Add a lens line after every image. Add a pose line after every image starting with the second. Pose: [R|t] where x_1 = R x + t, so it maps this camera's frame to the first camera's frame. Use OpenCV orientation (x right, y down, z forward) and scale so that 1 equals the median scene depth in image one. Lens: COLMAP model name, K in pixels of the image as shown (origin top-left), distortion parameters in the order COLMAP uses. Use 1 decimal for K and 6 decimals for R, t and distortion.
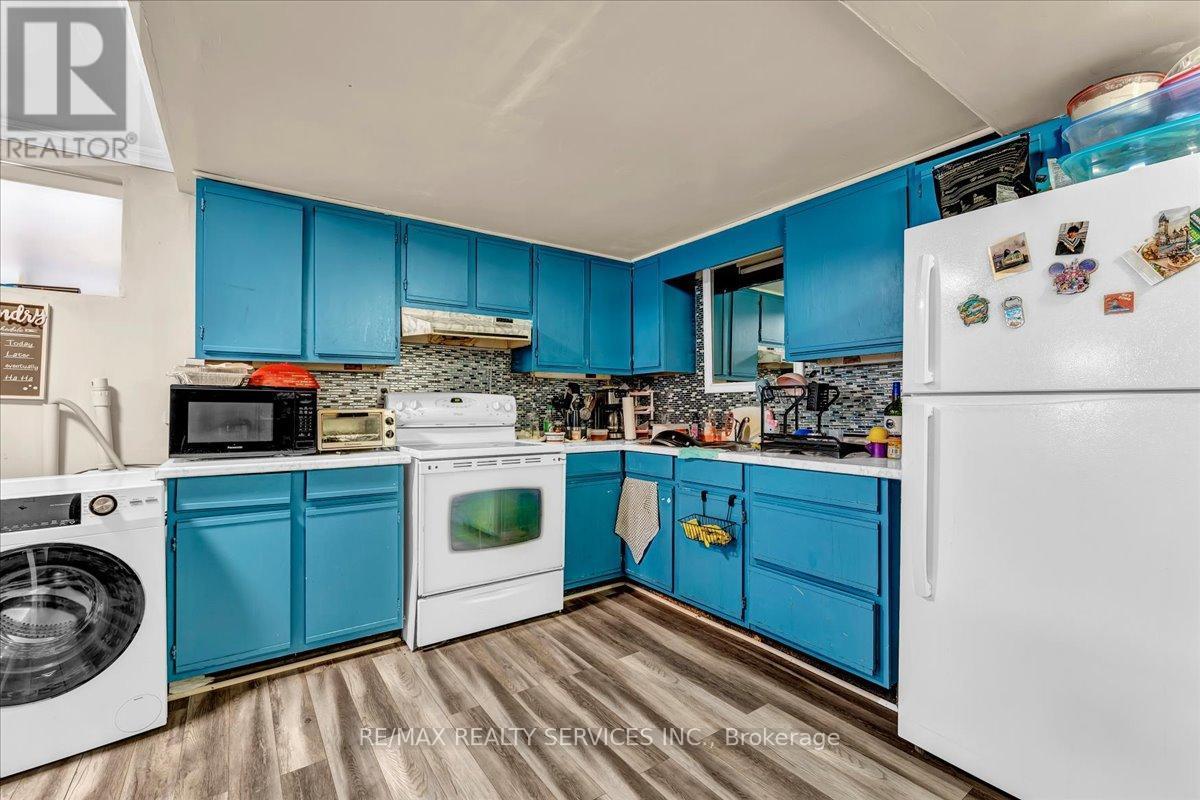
lens RADIAL K [[519.4, 0, 600.6], [0, 519.4, 397.5], [0, 0, 1]] dist [-0.001938, -0.000196]
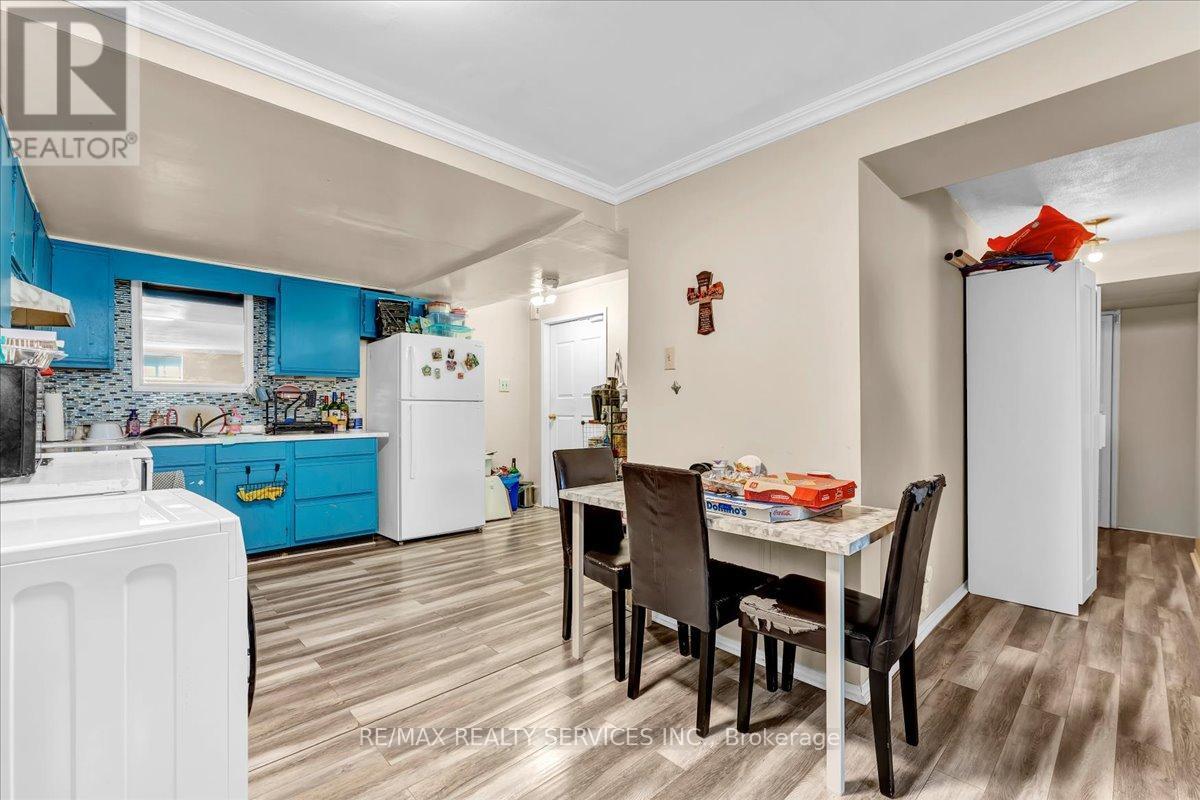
lens RADIAL K [[519.4, 0, 600.3], [0, 519.4, 404.6], [0, 0, 1]] dist [-0.001938, -0.000196]
pose [[-0.151081, -0.002305, 0.988519, -2.023168], [-0.025354, 0.999677, -0.001544, -0.005628], [-0.988196, -0.025296, -0.151091, 0.462058]]
